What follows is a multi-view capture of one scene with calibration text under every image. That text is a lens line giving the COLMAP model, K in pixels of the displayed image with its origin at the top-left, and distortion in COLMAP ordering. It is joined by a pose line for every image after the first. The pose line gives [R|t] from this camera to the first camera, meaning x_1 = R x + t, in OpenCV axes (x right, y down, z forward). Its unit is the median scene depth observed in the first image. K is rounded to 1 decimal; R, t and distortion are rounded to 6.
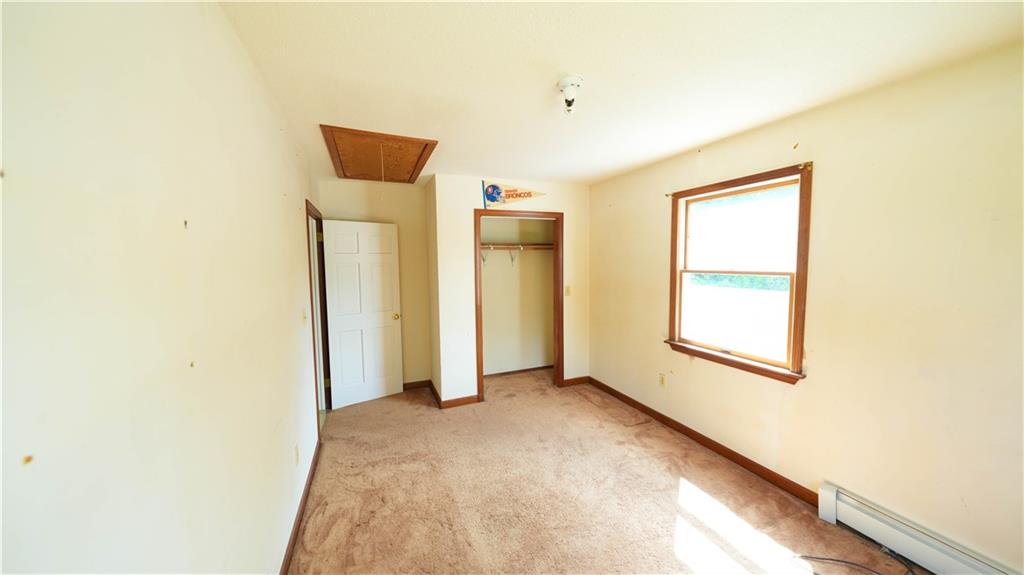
lens RADIAL K [[347.7, 0, 515.6], [0, 347.7, 285.8], [0, 0, 1]] dist [-0.000635, -0.000121]
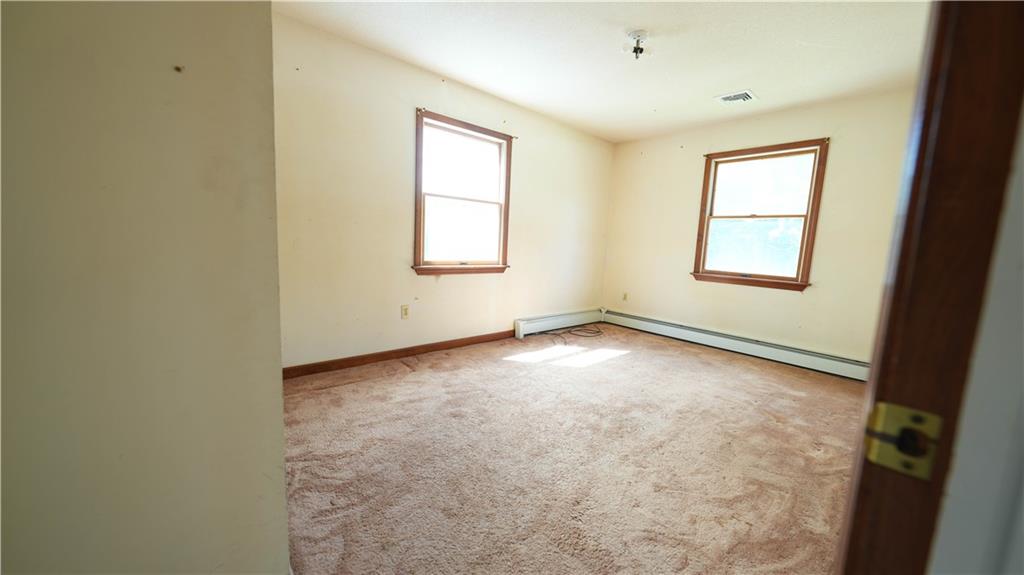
lens RADIAL K [[369.5, 0, 512.0], [0, 369.5, 287.5], [0, 0, 1]] dist [-0.000487, -0.000009]
pose [[-0.333837, -0.109256, 0.936278, -0.632118], [0.025637, 0.991840, 0.124881, 0.101532], [-0.942282, 0.065694, -0.328312, 1.141158]]
